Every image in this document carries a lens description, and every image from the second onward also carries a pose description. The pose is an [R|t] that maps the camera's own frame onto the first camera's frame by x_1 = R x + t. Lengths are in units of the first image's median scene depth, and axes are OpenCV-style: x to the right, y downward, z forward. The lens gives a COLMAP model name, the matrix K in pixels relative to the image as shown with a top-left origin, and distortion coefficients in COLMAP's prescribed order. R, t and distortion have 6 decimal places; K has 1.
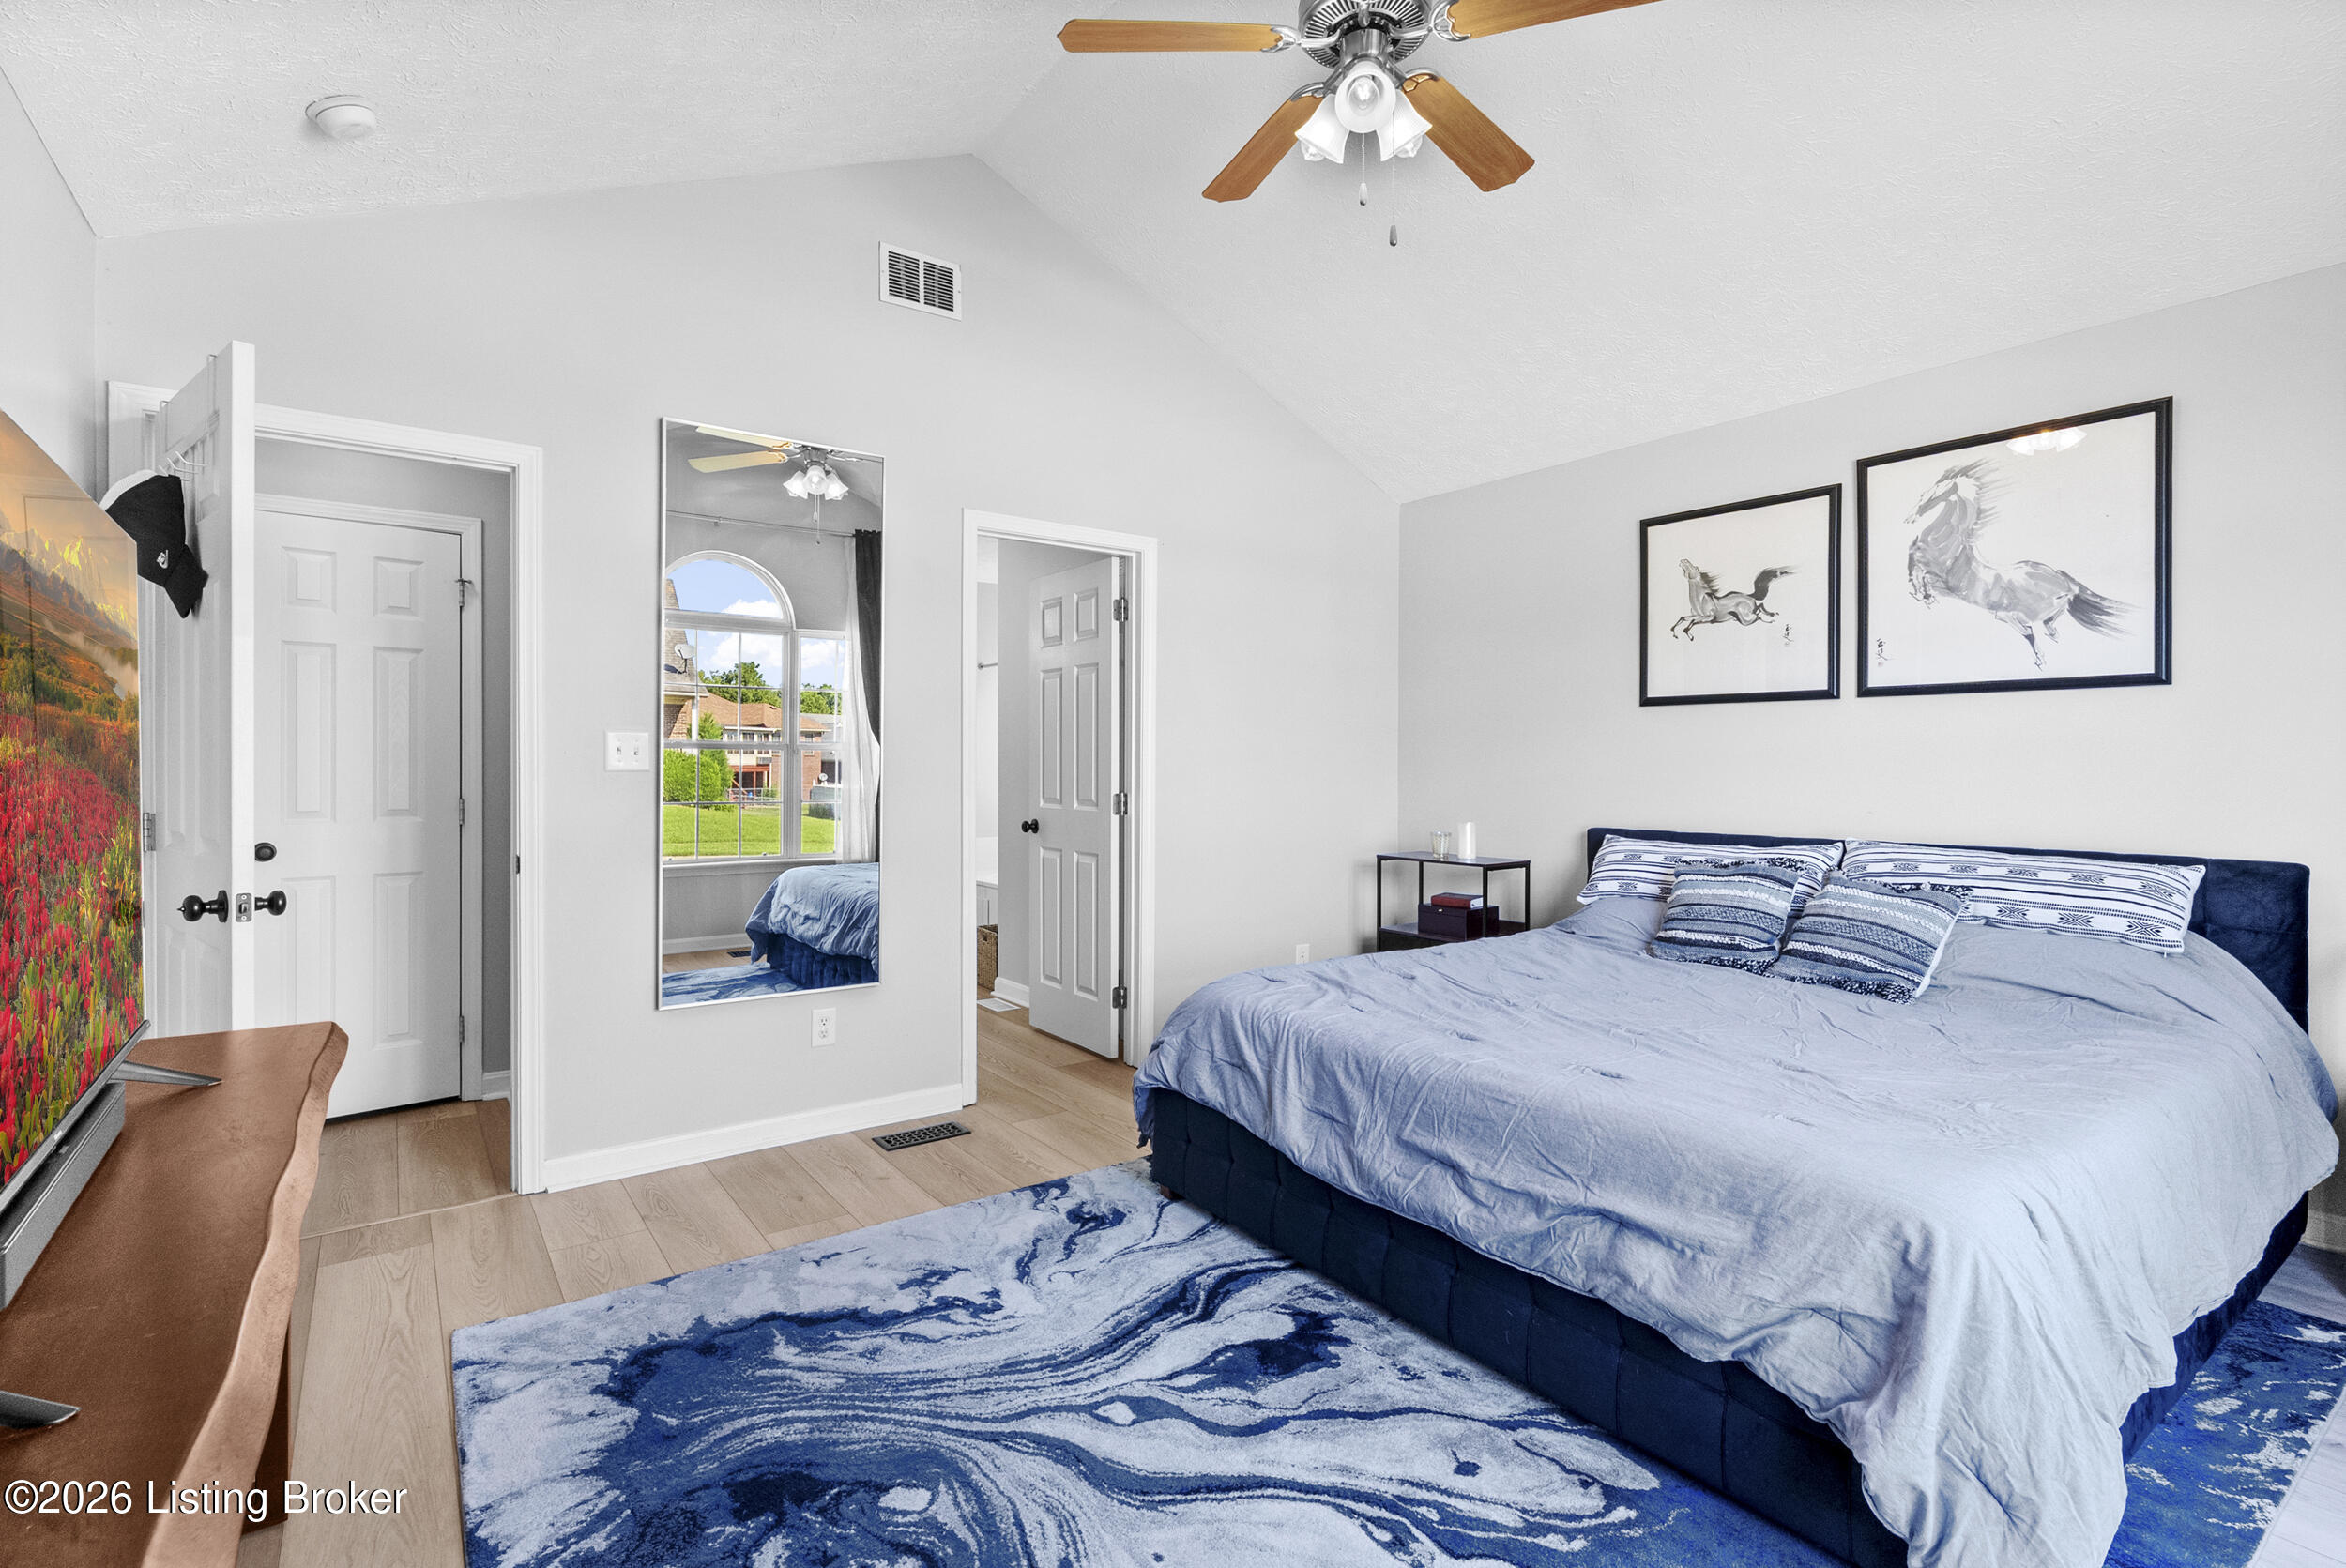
lens RADIAL K [[1079.4, 0, 1176.4], [0, 1079.4, 765.0], [0, 0, 1]] dist [-0.000409, 0.001166]
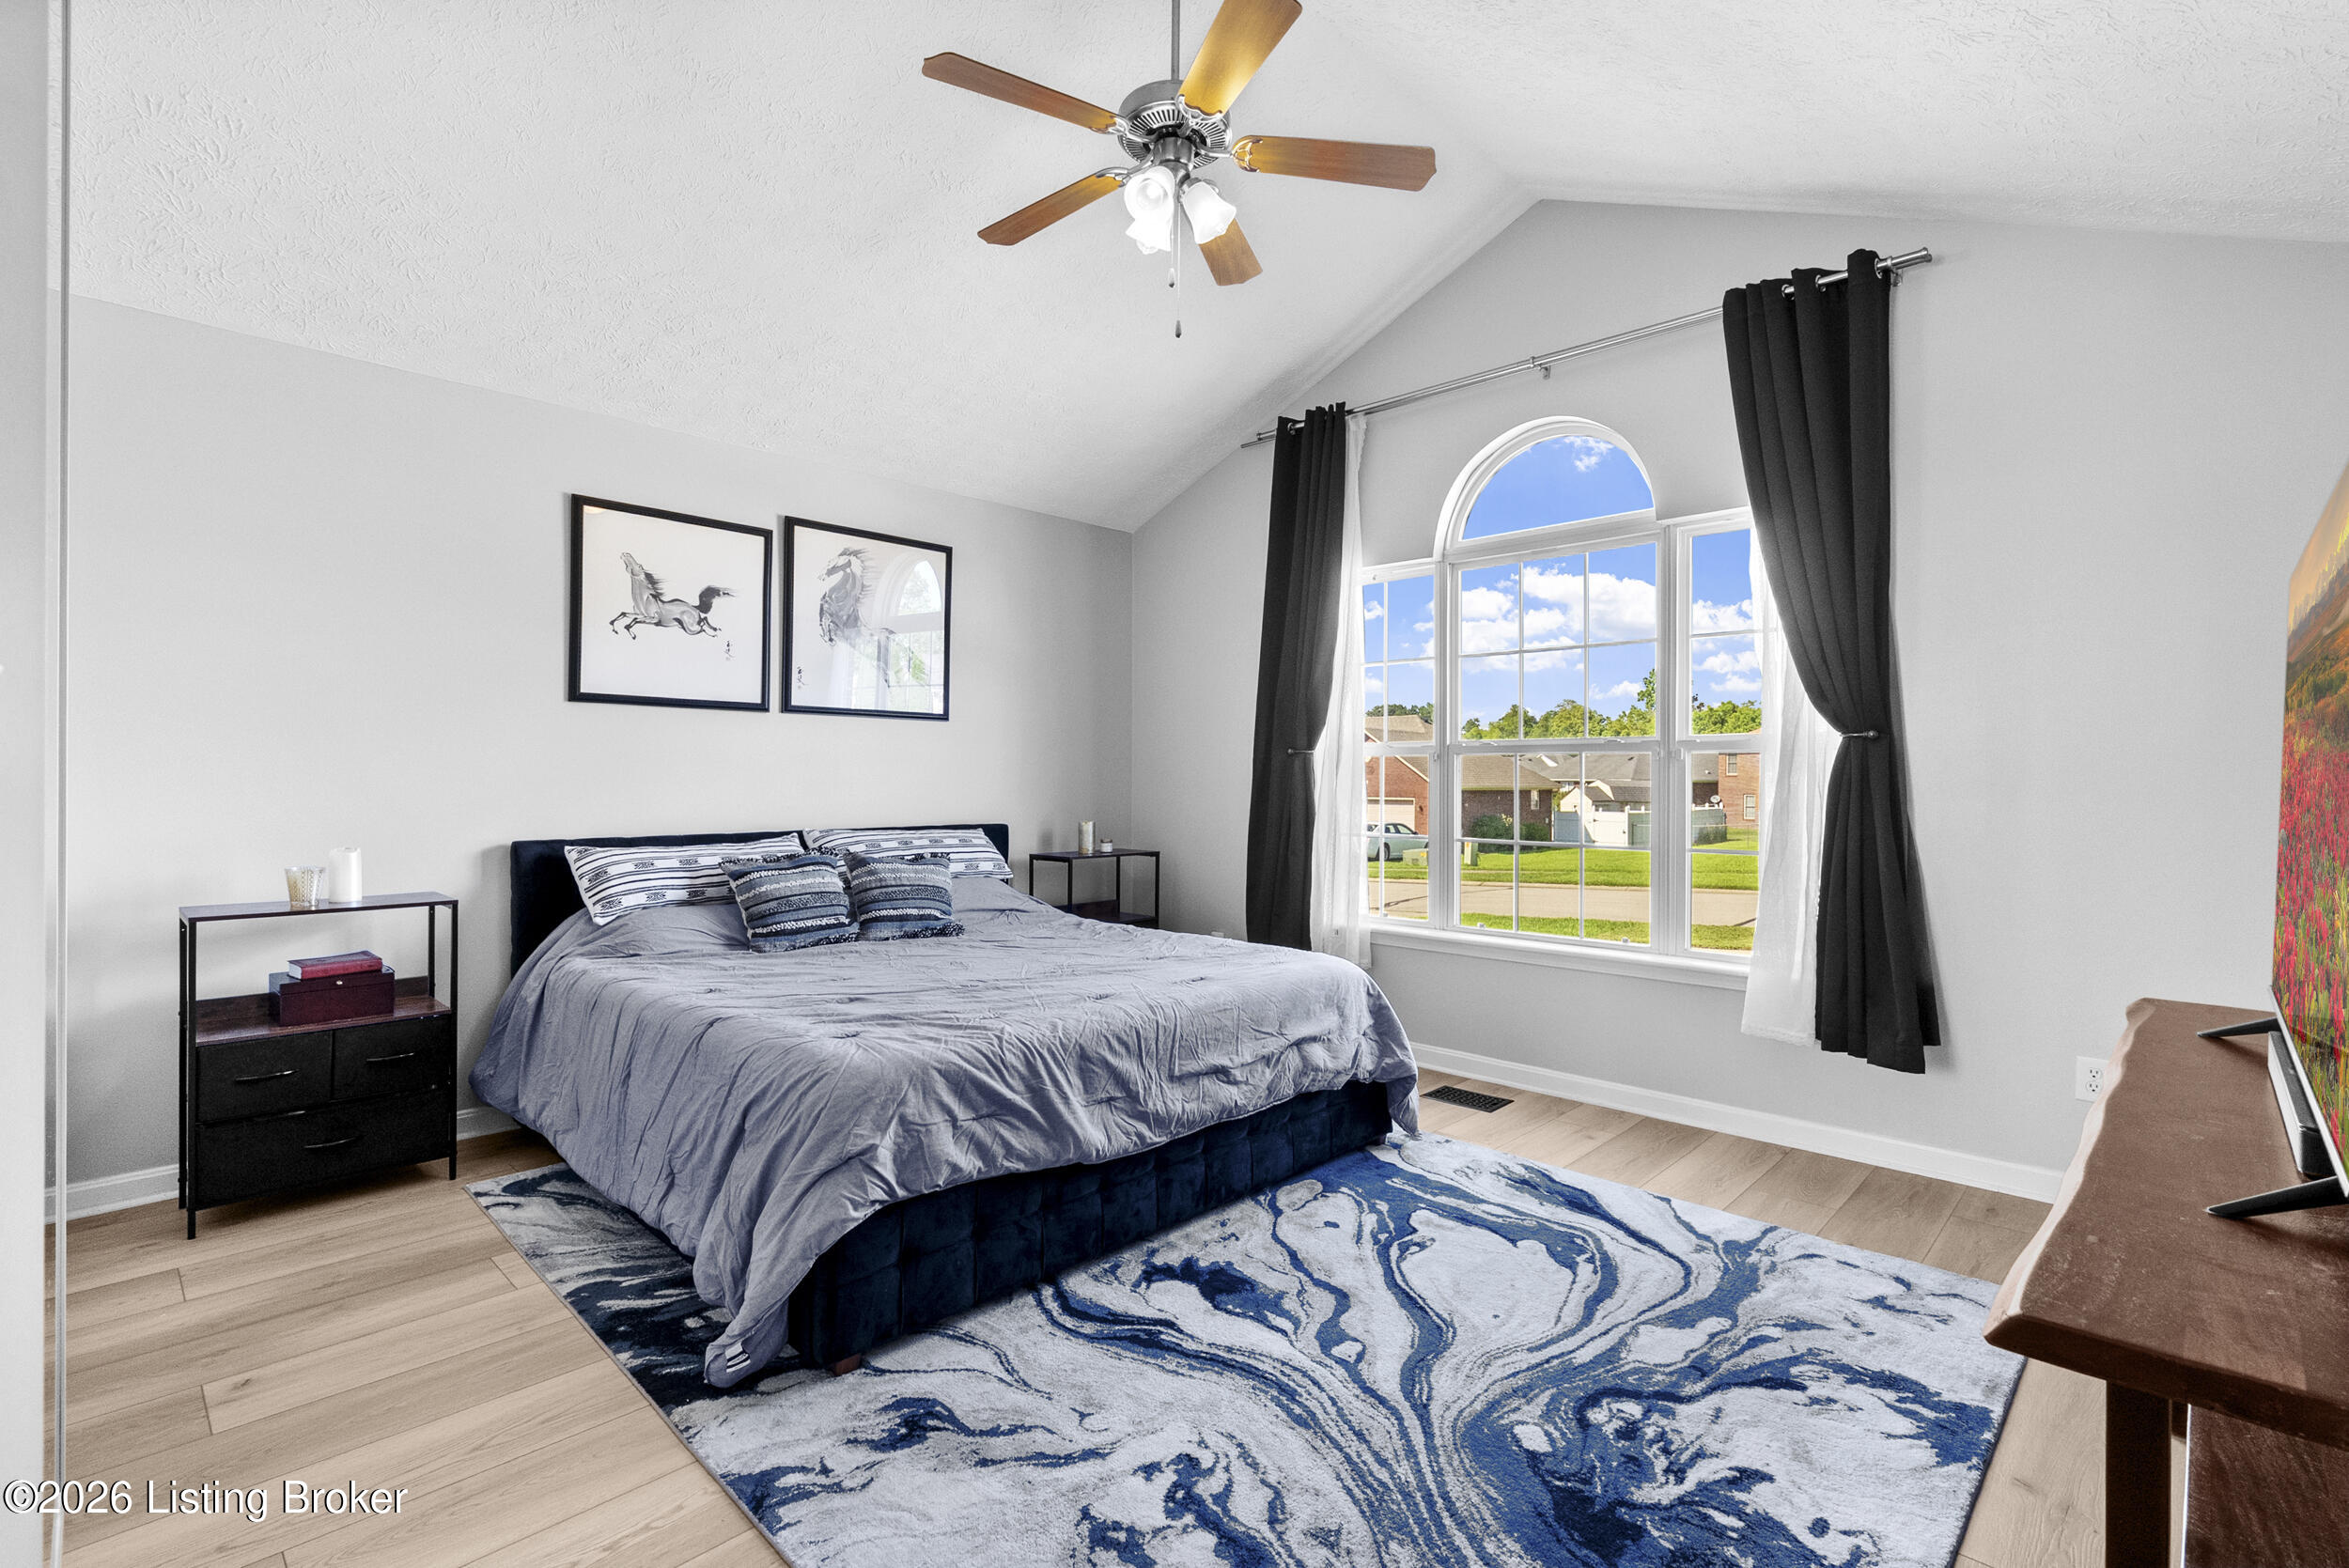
lens RADIAL K [[1069.1, 0, 1185.7], [0, 1069.1, 777.1], [0, 0, 1]] dist [-0.000598, 0.000551]
pose [[-0.166411, -0.002465, 0.986053, -0.891545], [-0.006161, 0.999980, 0.001460, 0.006923], [-0.986037, -0.005832, -0.166423, 1.083808]]
